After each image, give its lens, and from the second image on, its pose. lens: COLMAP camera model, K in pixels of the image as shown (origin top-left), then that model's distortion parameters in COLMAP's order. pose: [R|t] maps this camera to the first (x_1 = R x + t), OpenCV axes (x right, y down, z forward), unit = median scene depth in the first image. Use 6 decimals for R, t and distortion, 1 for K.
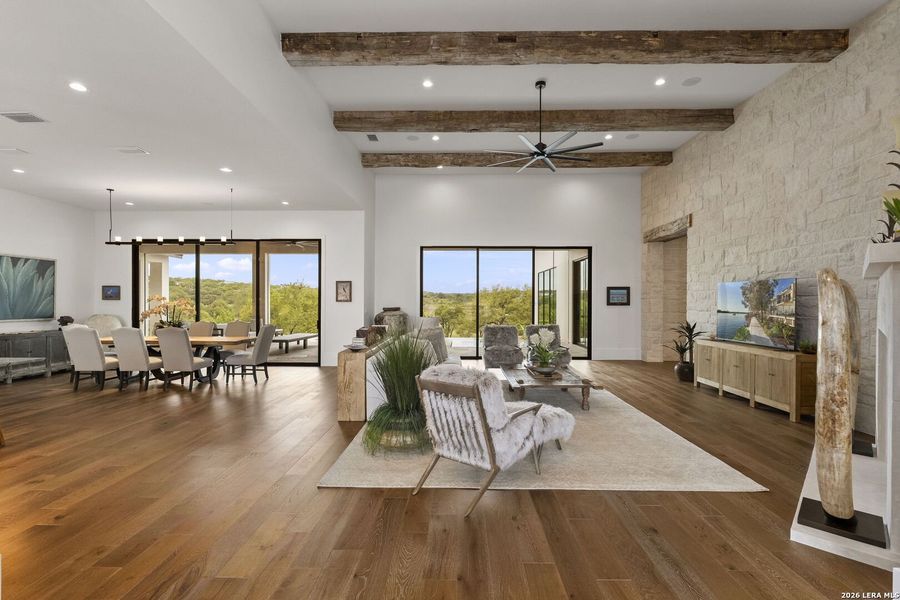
lens RADIAL K [[413.3, 0, 452.3], [0, 413.3, 304.7], [0, 0, 1]] dist [-0.002767, -0.000450]
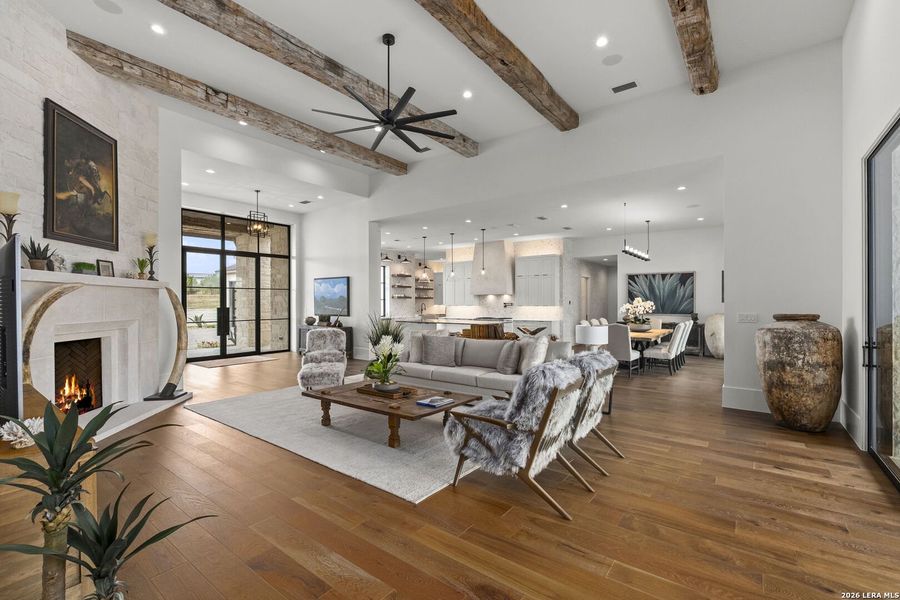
lens RADIAL K [[396.8, 0, 452.9], [0, 396.8, 299.4], [0, 0, 1]] dist [-0.001859, -0.000328]
pose [[-0.591579, -0.005465, -0.806229, 0.622771], [-0.006330, 0.999978, -0.002134, -0.010218], [0.806223, 0.003841, -0.591600, 1.243164]]
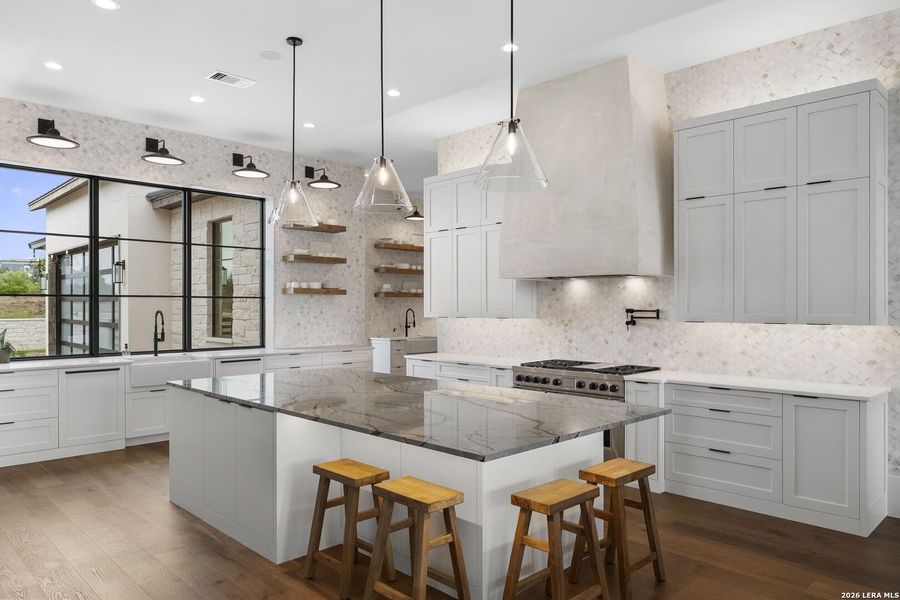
lens RADIAL K [[612.3, 0, 454.8], [0, 612.3, 304.6], [0, 0, 1]] dist [-0.001211, -0.000384]
pose [[-0.700925, -0.002679, -0.713230, -0.301305], [-0.007703, 0.999963, 0.003815, -0.005496], [0.713194, 0.008168, -0.700920, 0.730769]]
